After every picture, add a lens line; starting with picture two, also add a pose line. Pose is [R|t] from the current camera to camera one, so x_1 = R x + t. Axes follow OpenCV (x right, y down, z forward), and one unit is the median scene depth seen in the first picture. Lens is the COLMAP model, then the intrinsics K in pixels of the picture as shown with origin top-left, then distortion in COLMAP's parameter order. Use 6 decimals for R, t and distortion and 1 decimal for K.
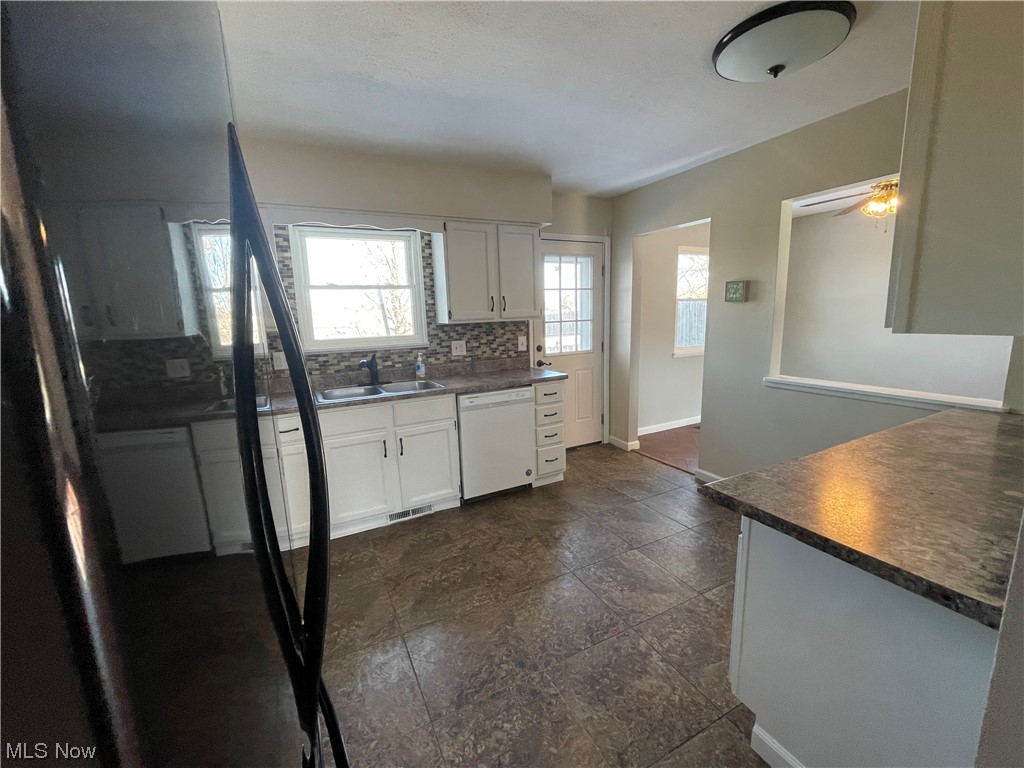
lens RADIAL K [[413.4, 0, 505.0], [0, 413.4, 381.4], [0, 0, 1]] dist [-0.014450, 0.008525]
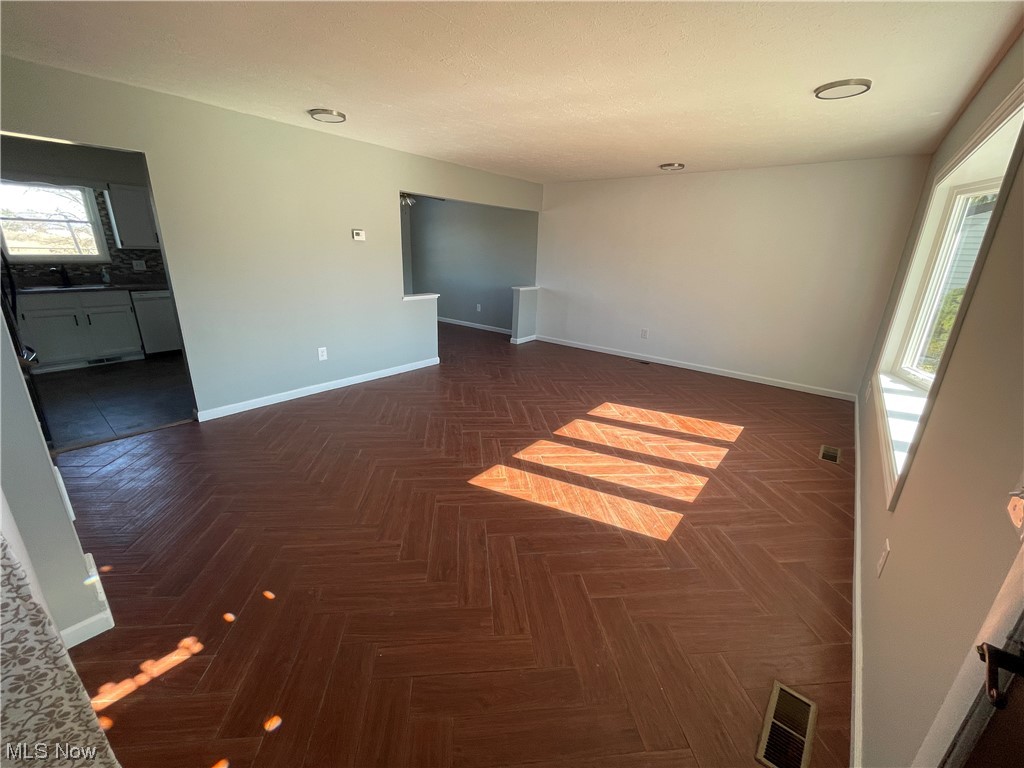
lens RADIAL K [[413.4, 0, 505.0], [0, 413.4, 381.4], [0, 0, 1]] dist [-0.014450, 0.008525]
pose [[0.917564, -0.065277, 0.392192, 0.557316], [0.008070, 0.989285, 0.145777, 0.149243], [-0.397505, -0.130595, 0.908259, -1.100248]]
